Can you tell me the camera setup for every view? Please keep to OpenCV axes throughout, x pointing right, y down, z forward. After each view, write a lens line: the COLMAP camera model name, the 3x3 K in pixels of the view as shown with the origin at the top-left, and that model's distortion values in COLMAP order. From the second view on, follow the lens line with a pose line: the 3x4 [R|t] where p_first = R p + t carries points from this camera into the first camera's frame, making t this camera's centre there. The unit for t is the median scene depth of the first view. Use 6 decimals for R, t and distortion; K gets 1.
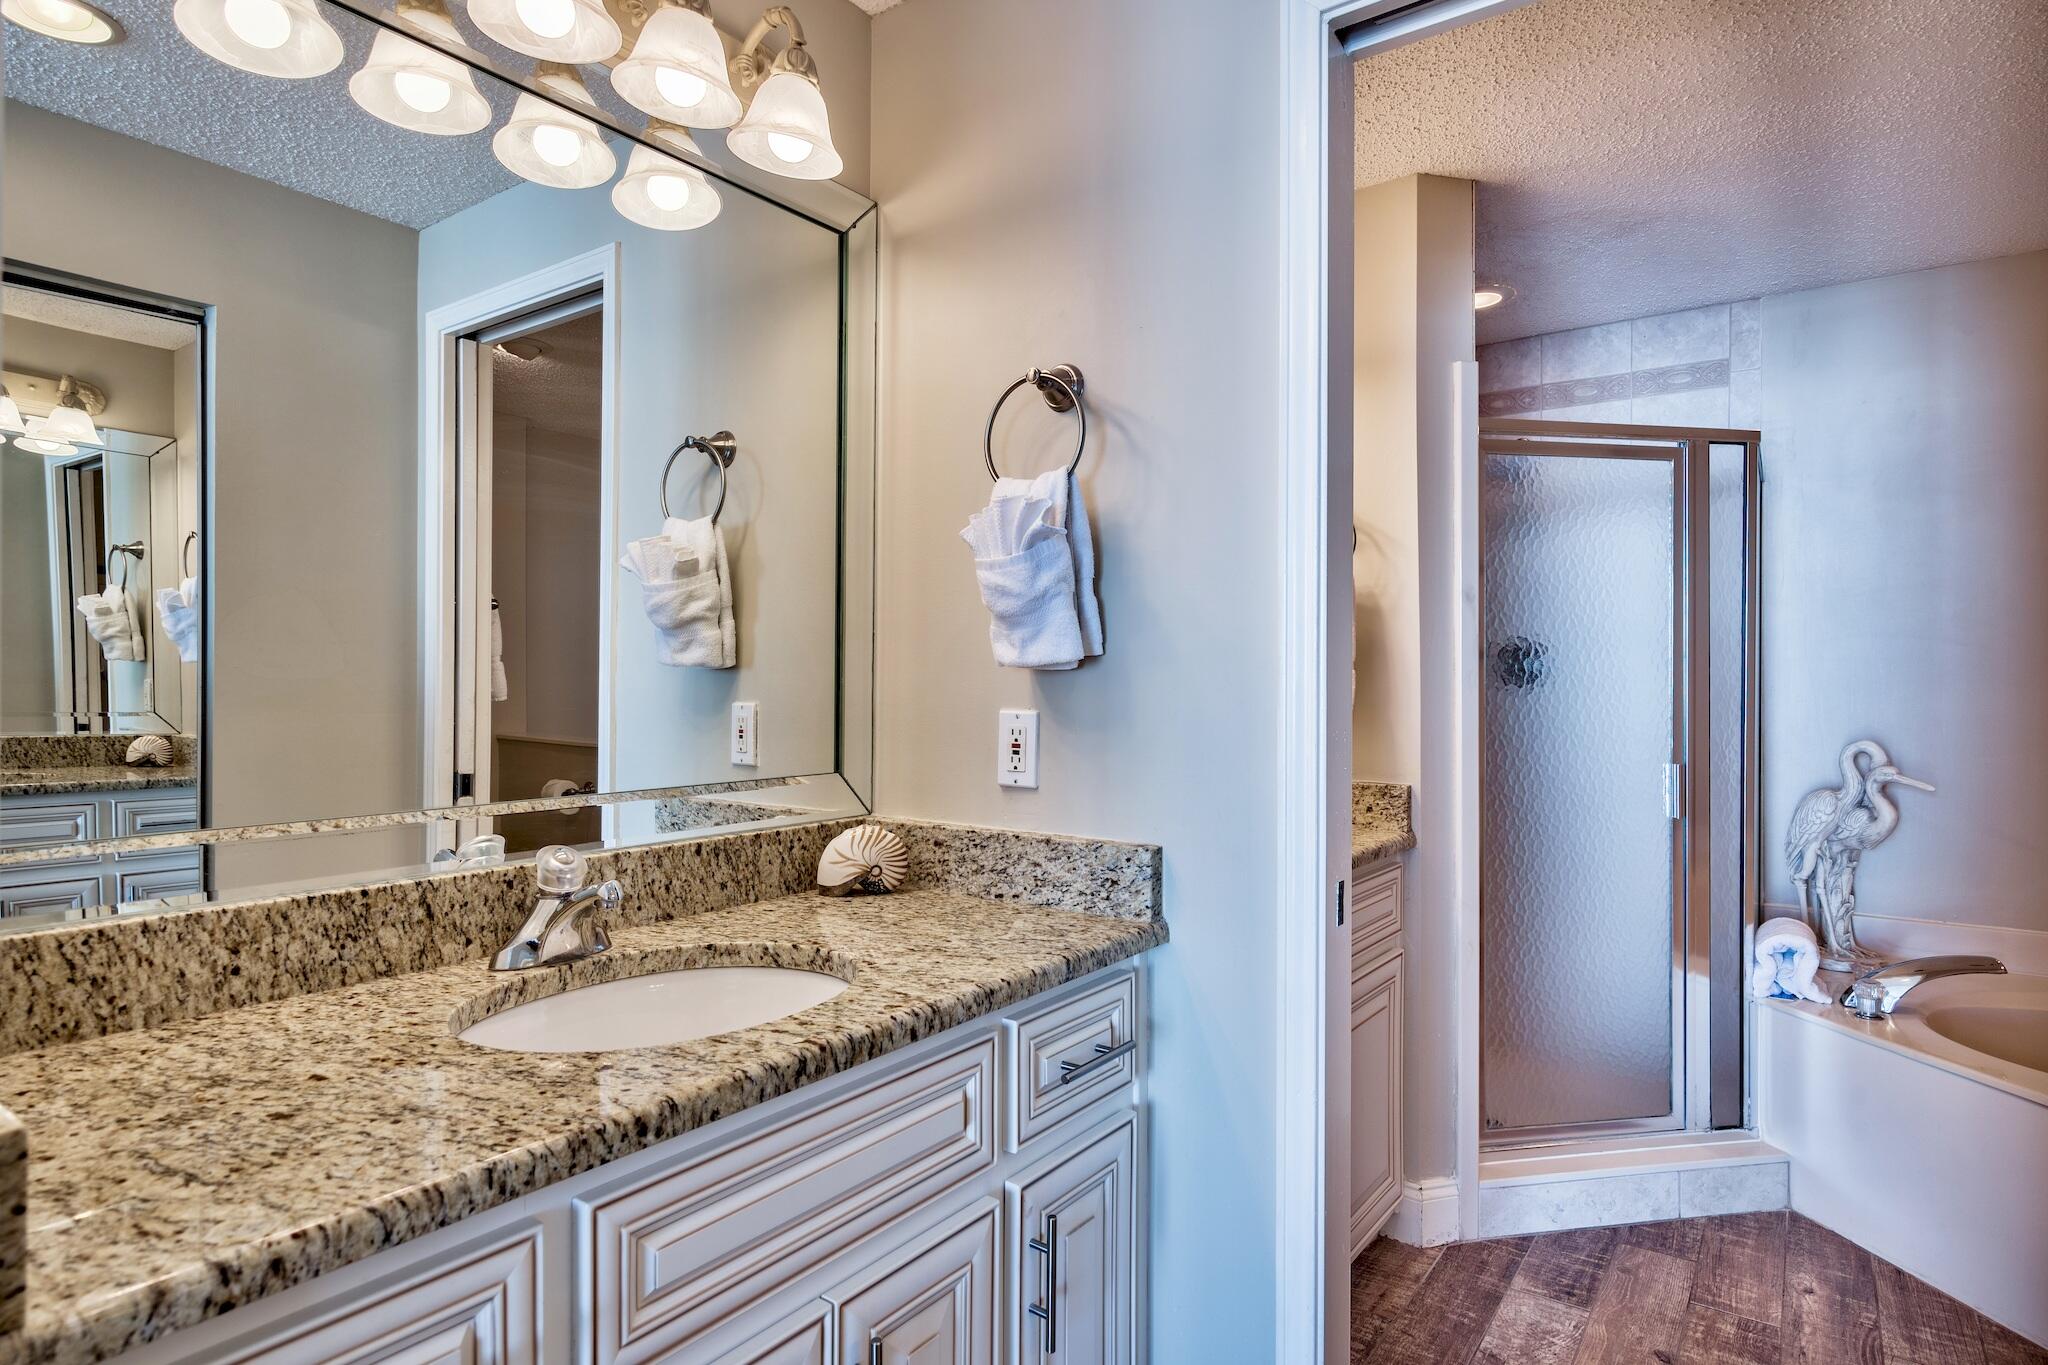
lens RADIAL K [[1079.5, 0, 1040.4], [0, 1079.5, 685.0], [0, 0, 1]] dist [0.002443, 0.001037]
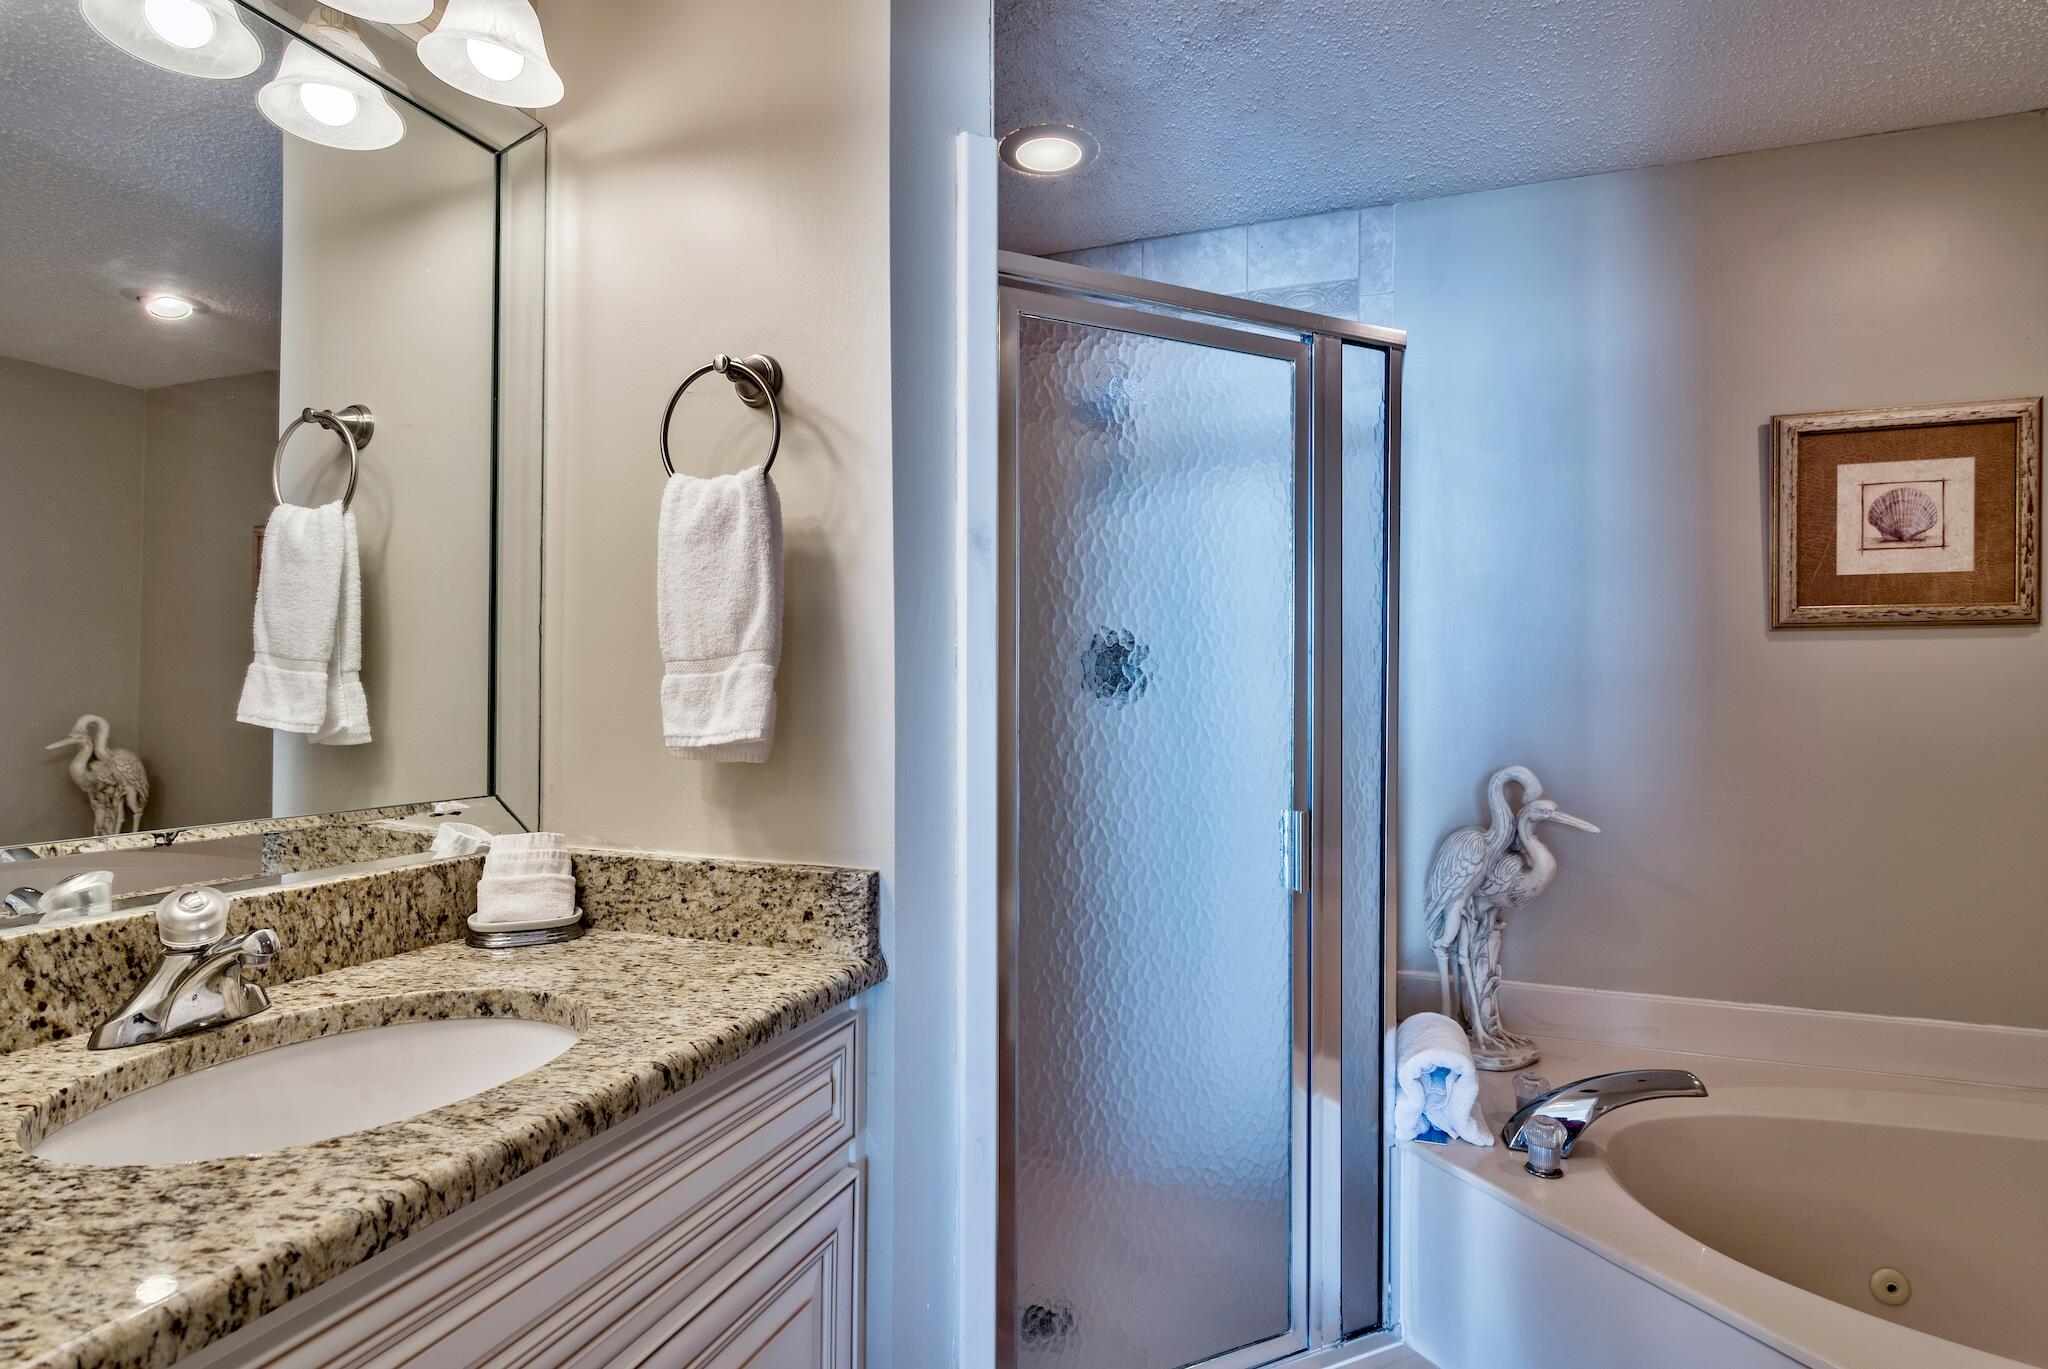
lens RADIAL K [[1016.9, 0, 1030.1], [0, 1016.9, 682.9], [0, 0, 1]] dist [-0.004008, 0.001294]
pose [[0.962582, 0.004294, 0.270955, 0.243462], [-0.002775, 0.999978, -0.005989, -0.002030], [-0.270975, 0.005013, 0.962573, 0.414011]]
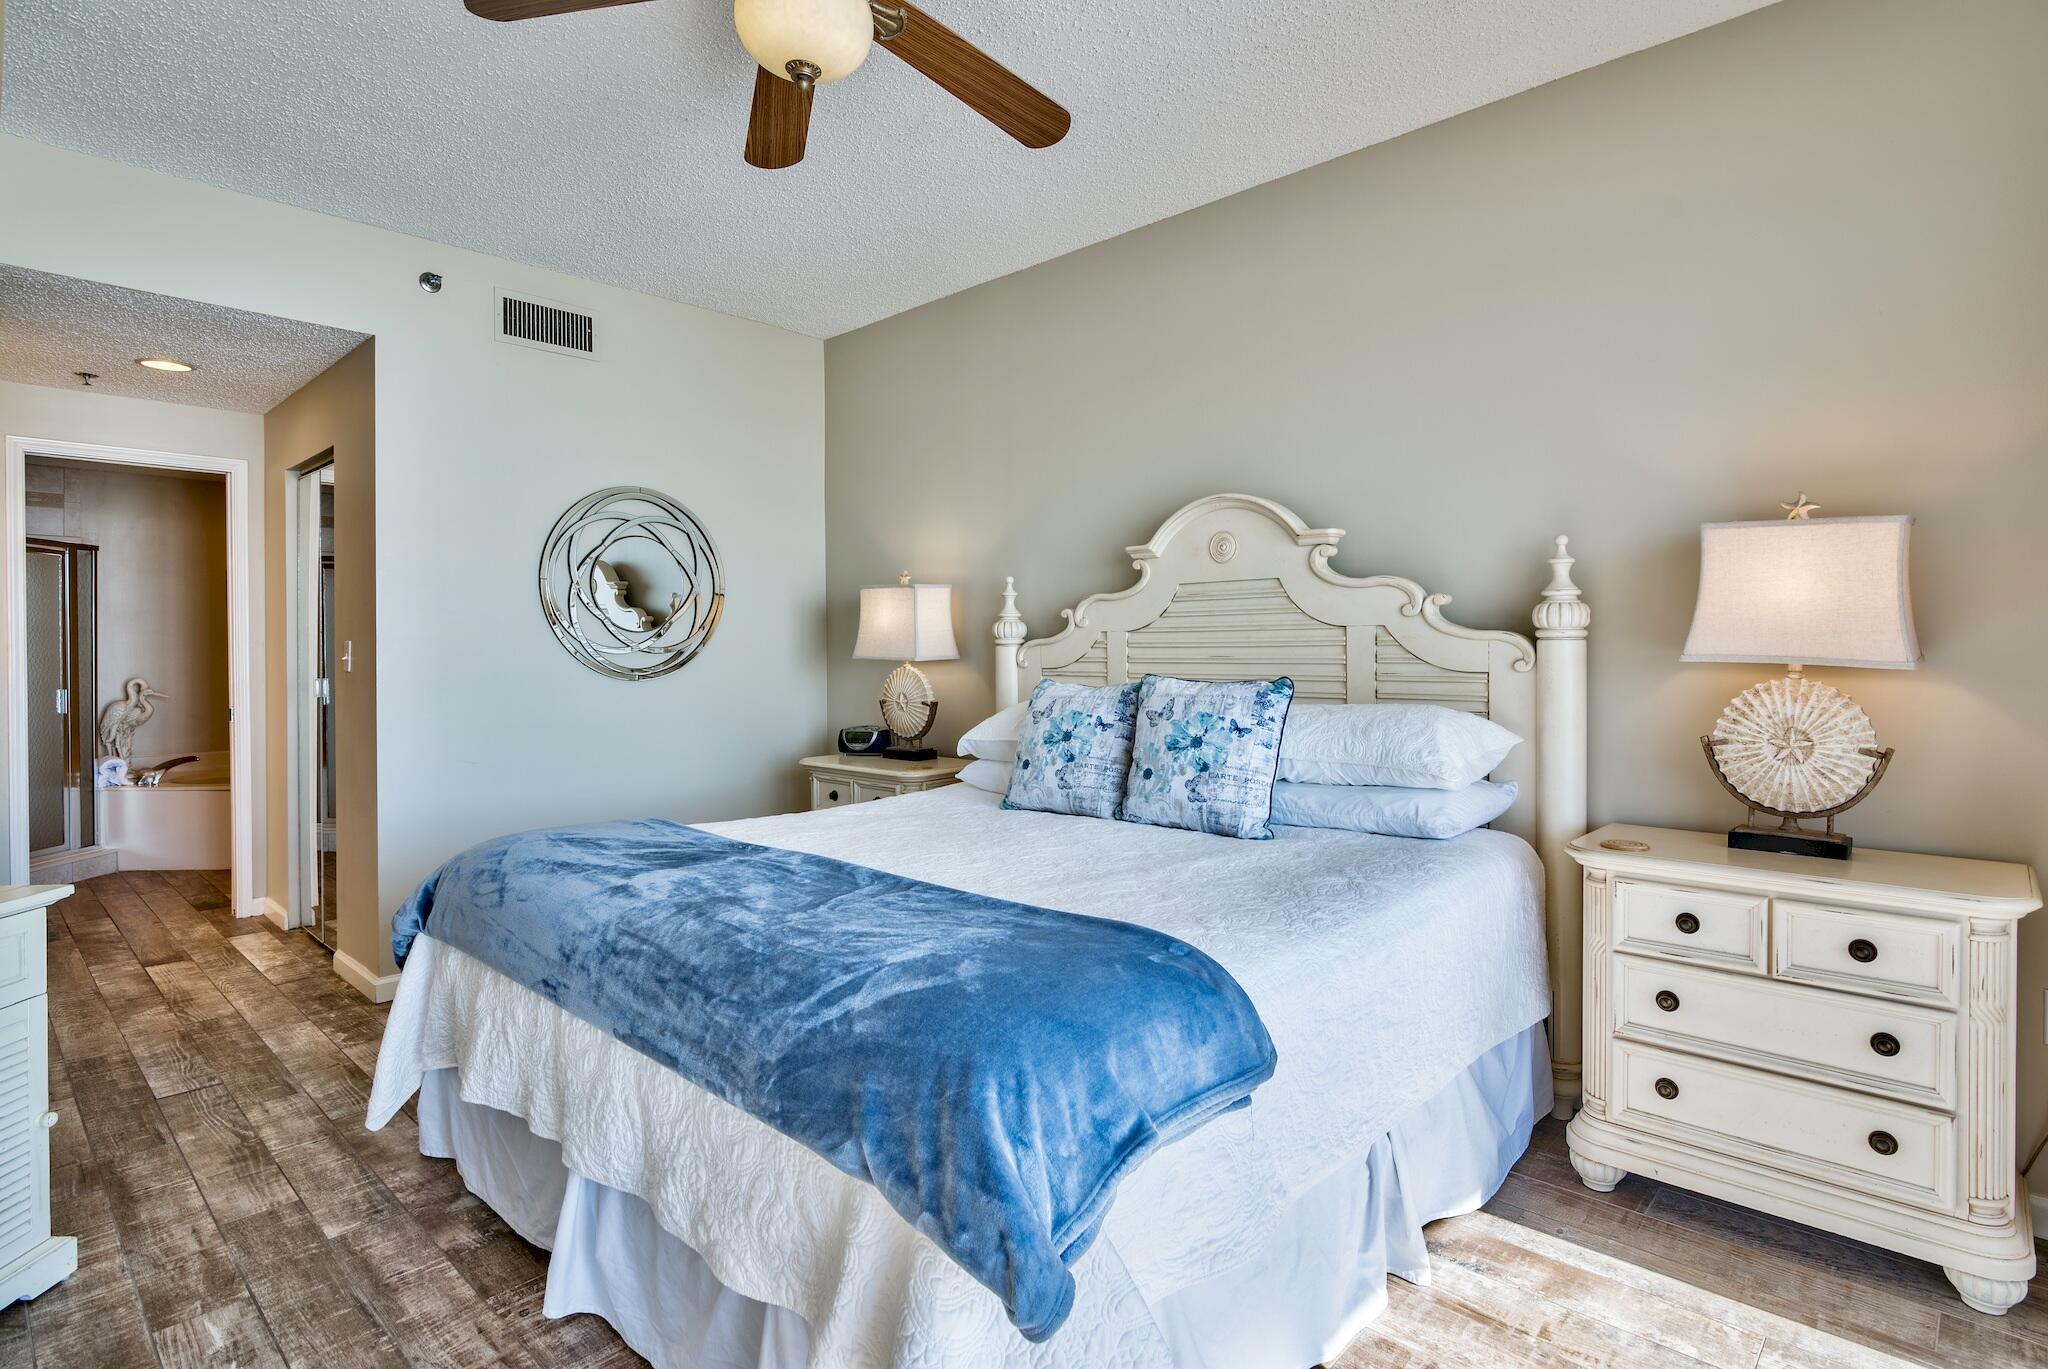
lens RADIAL K [[1052.9, 0, 1049.4], [0, 1052.9, 657.5], [0, 0, 1]] dist [-0.003972, 0.001076]
pose [[0.117144, -0.009586, 0.993069, -1.314058], [-0.000755, 0.999952, 0.009742, -0.019589], [-0.993115, -0.001891, 0.117131, -1.272952]]
